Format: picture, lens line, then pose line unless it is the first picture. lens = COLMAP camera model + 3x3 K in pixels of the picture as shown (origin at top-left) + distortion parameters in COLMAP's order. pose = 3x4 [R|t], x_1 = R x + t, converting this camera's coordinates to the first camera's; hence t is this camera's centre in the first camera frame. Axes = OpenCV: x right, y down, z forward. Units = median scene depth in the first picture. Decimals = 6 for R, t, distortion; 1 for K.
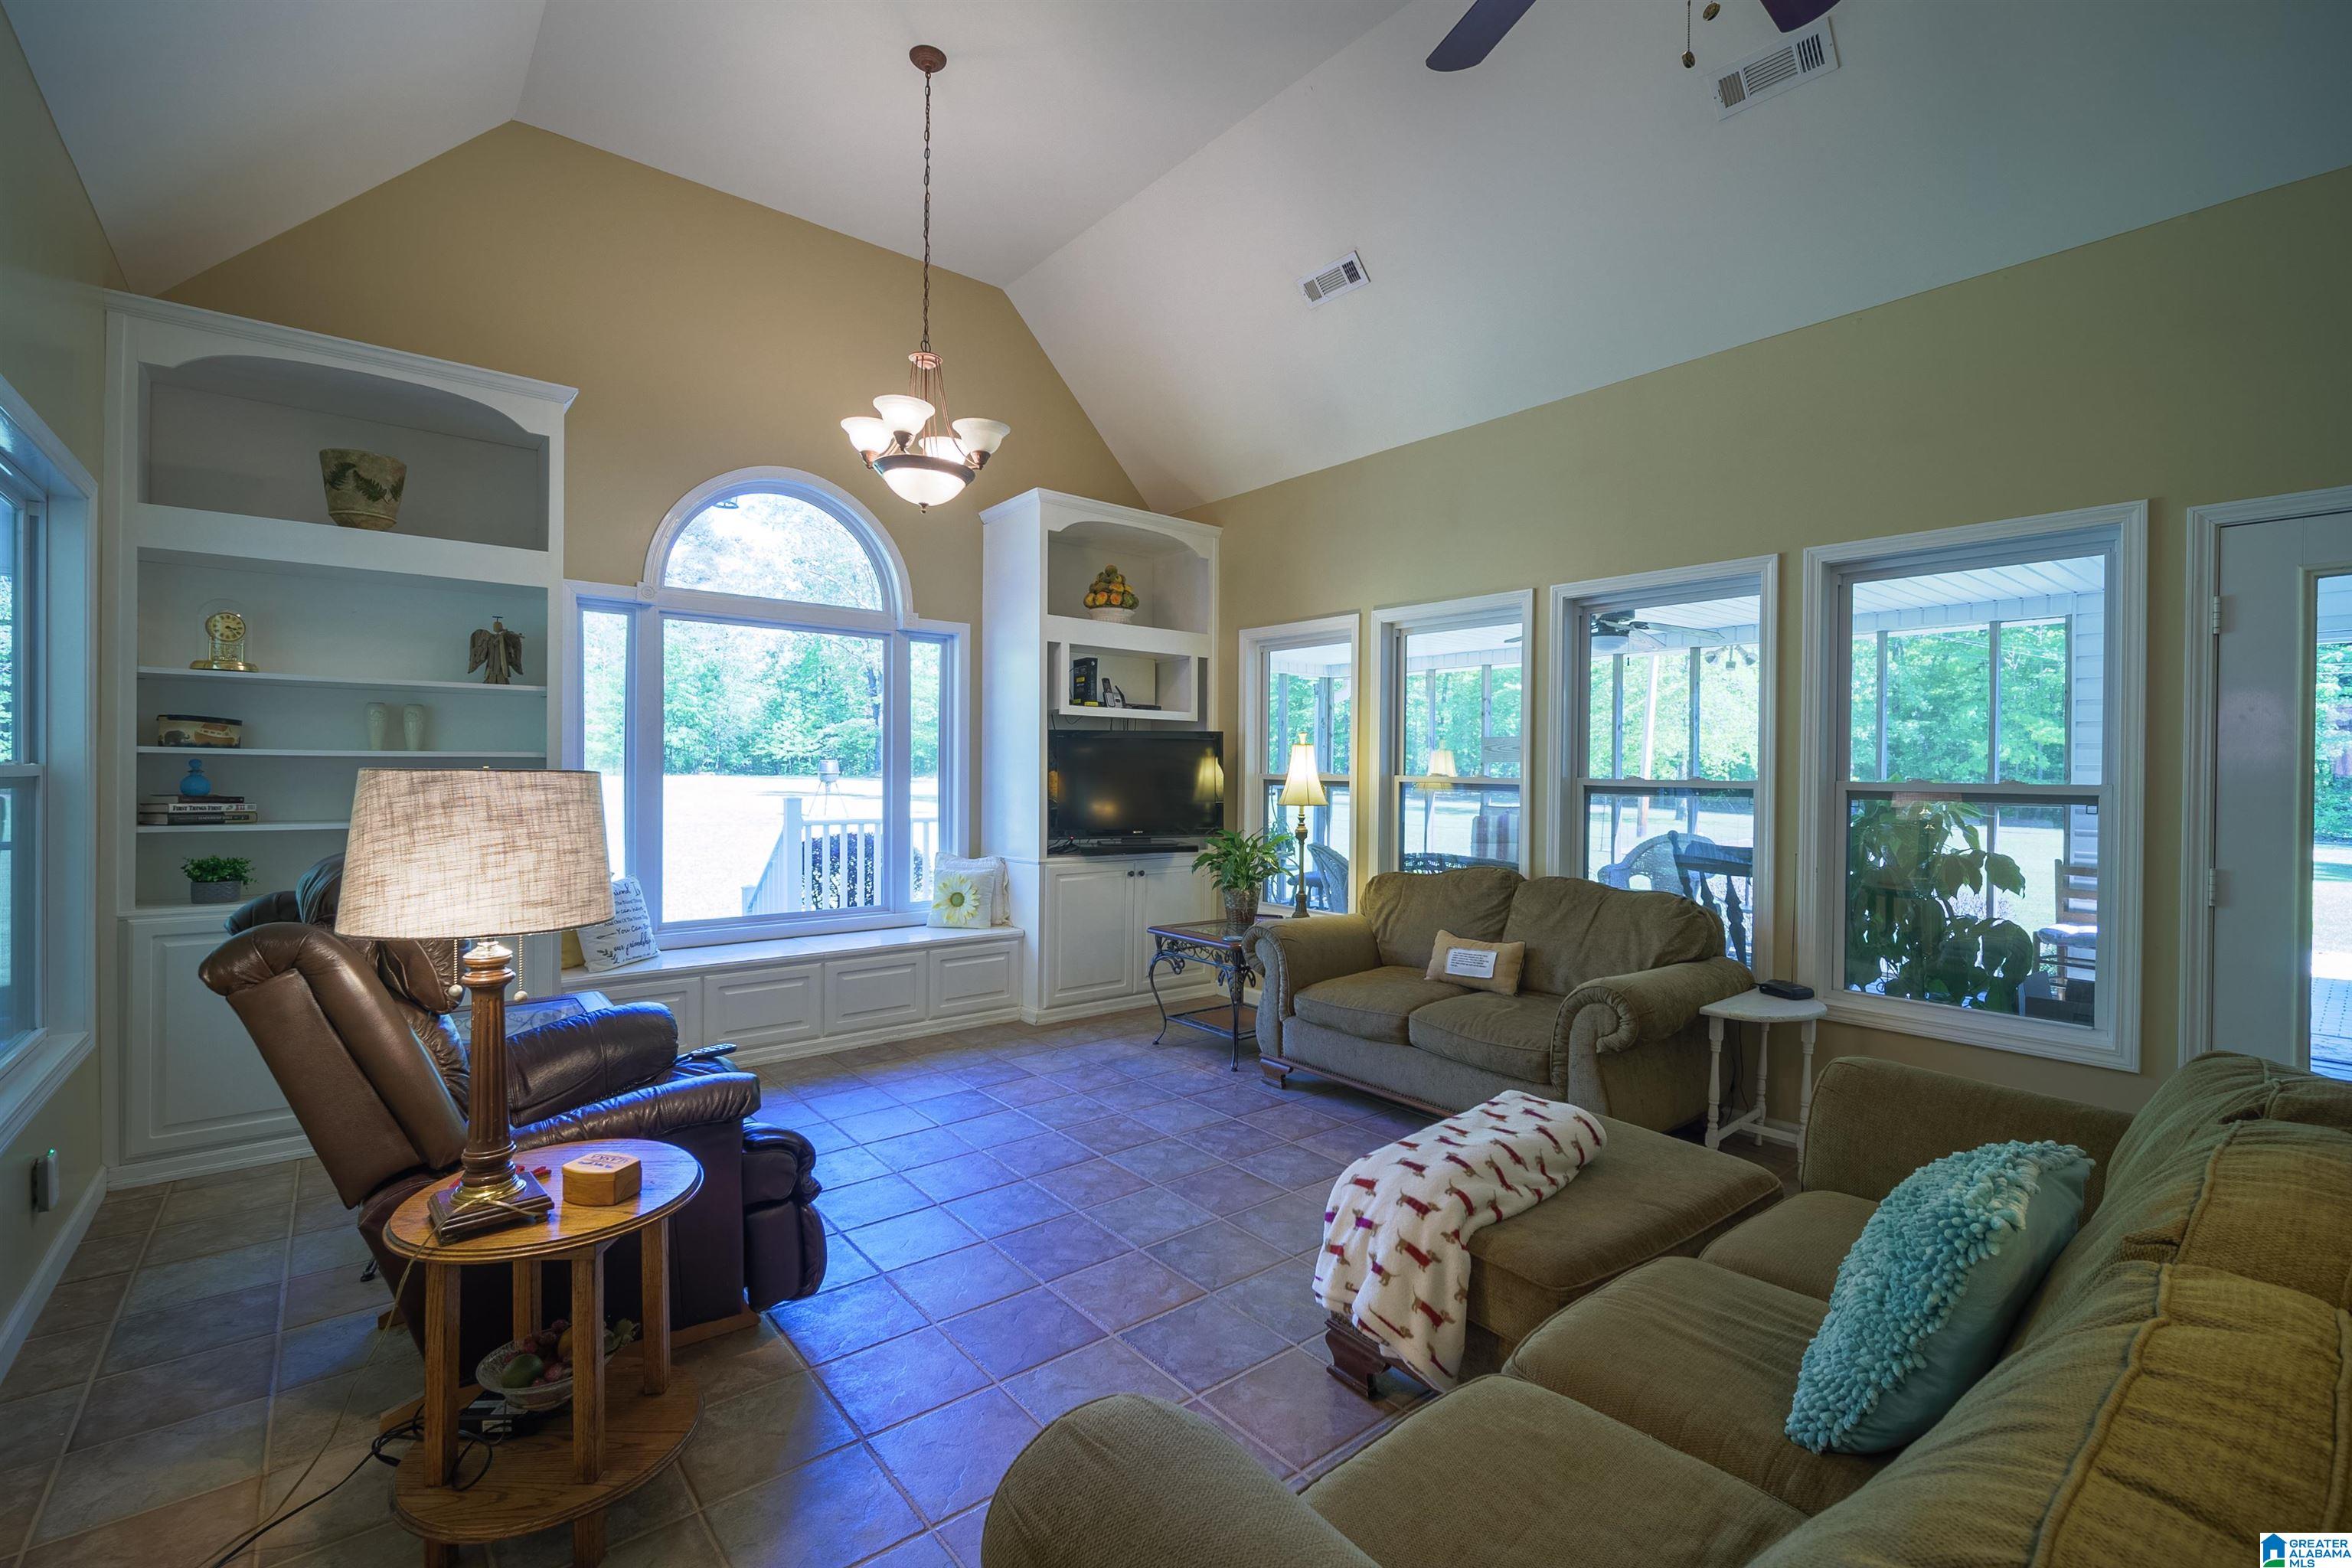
lens RADIAL K [[1016.7, 0, 1186.7], [0, 1016.7, 775.6], [0, 0, 1]] dist [-0.005248, -0.000412]
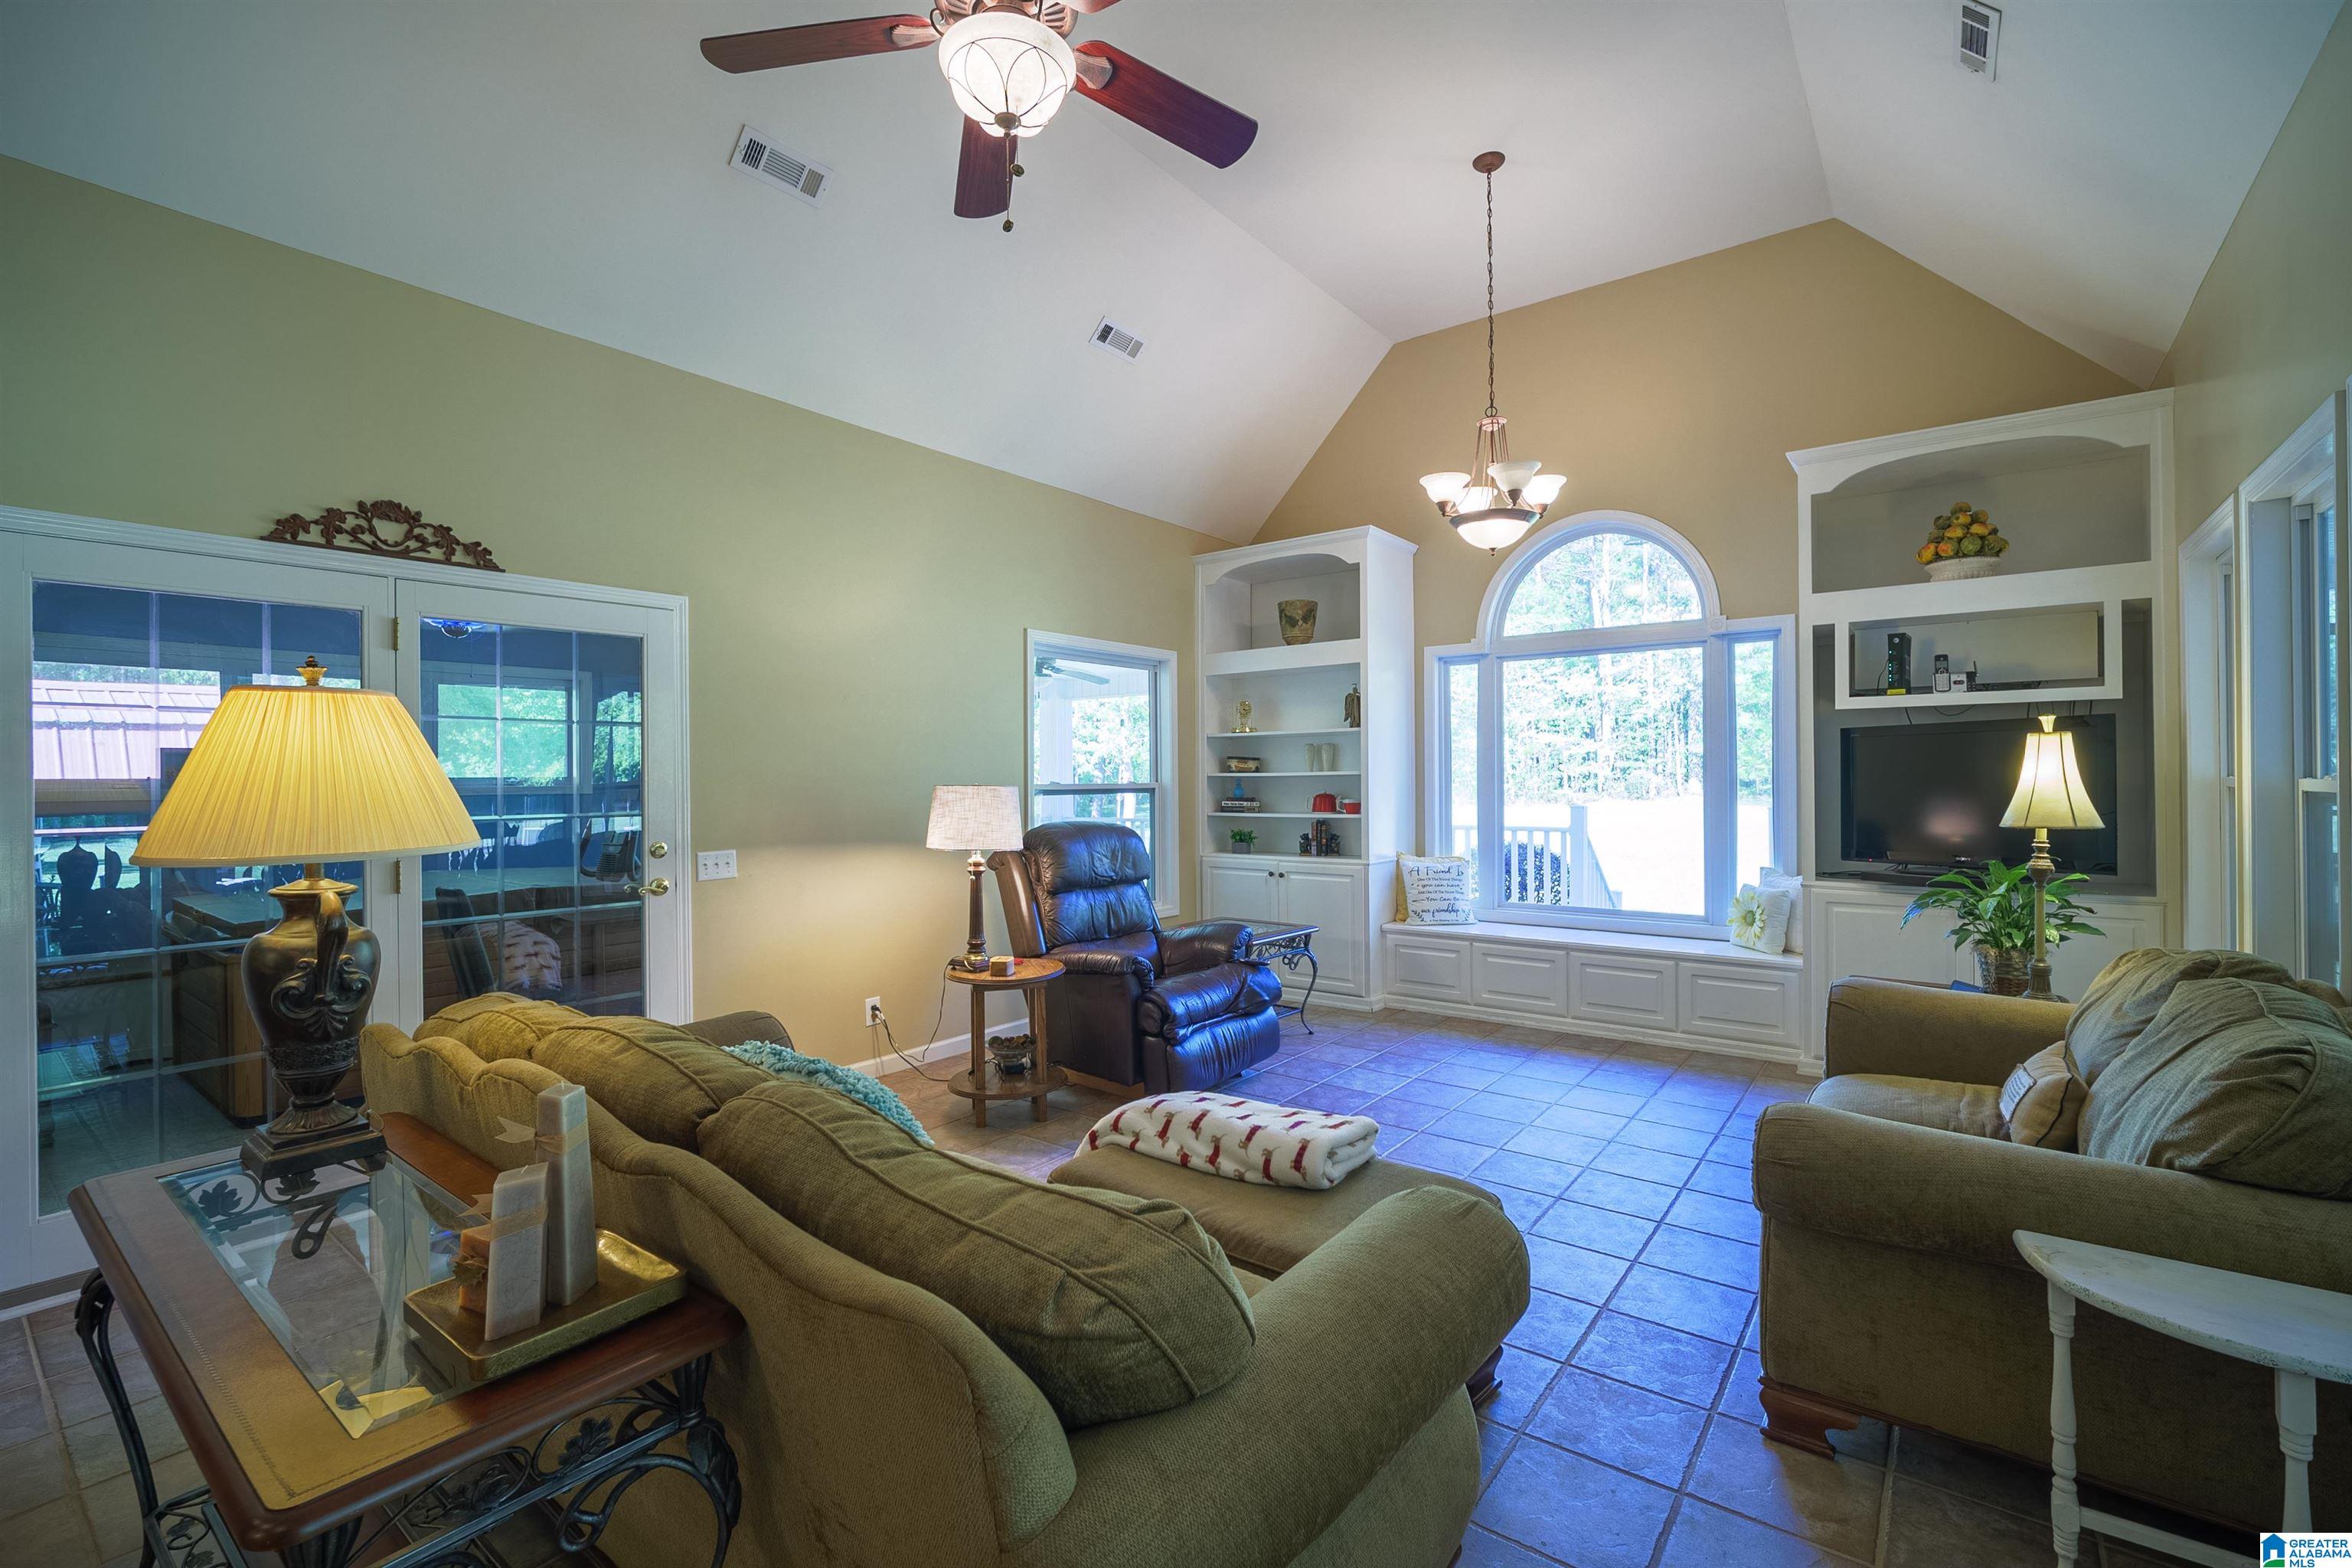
lens RADIAL K [[1016.7, 0, 1184.5], [0, 1016.7, 776.1], [0, 0, 1]] dist [-0.005248, -0.000412]
pose [[0.221096, -0.013911, -0.975153, 0.640434], [0.004419, 0.999902, -0.013262, 0.002999], [0.975242, -0.001377, 0.221136, 0.334433]]
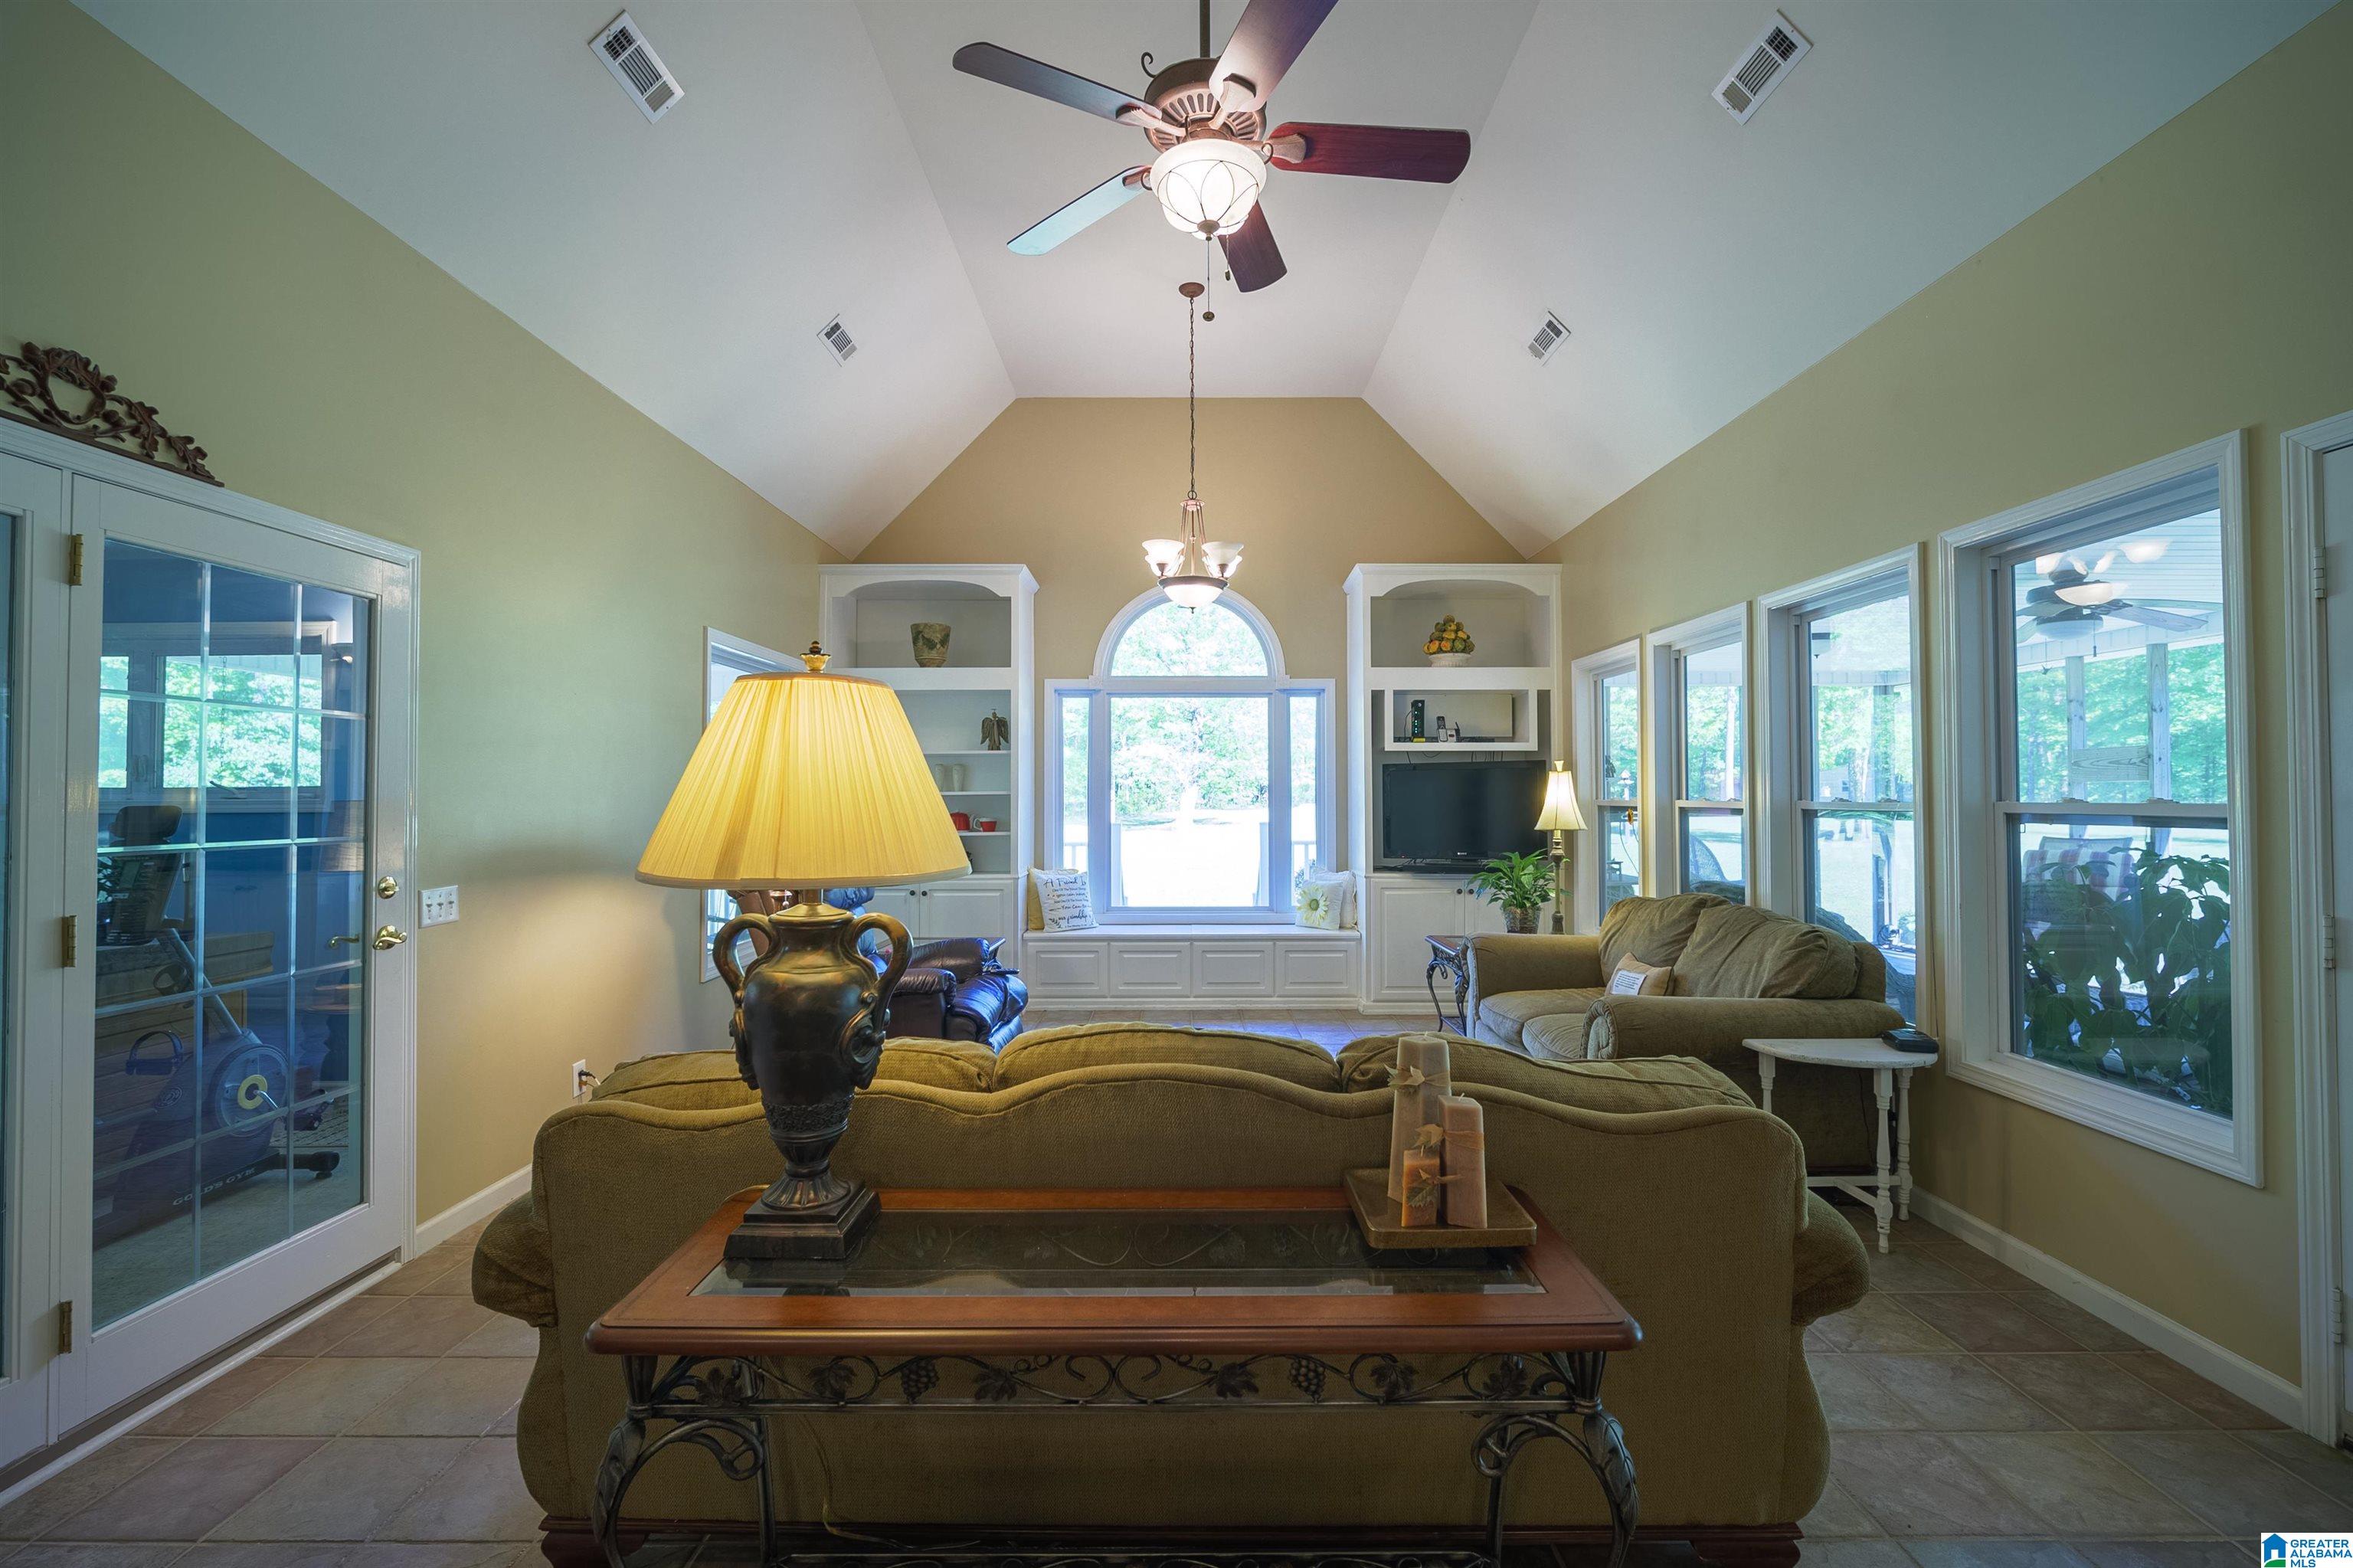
lens RADIAL K [[1017.2, 0, 1184.7], [0, 1017.2, 775.2], [0, 0, 1]] dist [-0.005248, -0.000412]
pose [[0.769961, -0.025115, -0.637597, 0.502010], [0.005561, 0.999451, -0.032653, 0.005242], [0.638067, 0.021595, 0.769678, -0.056189]]
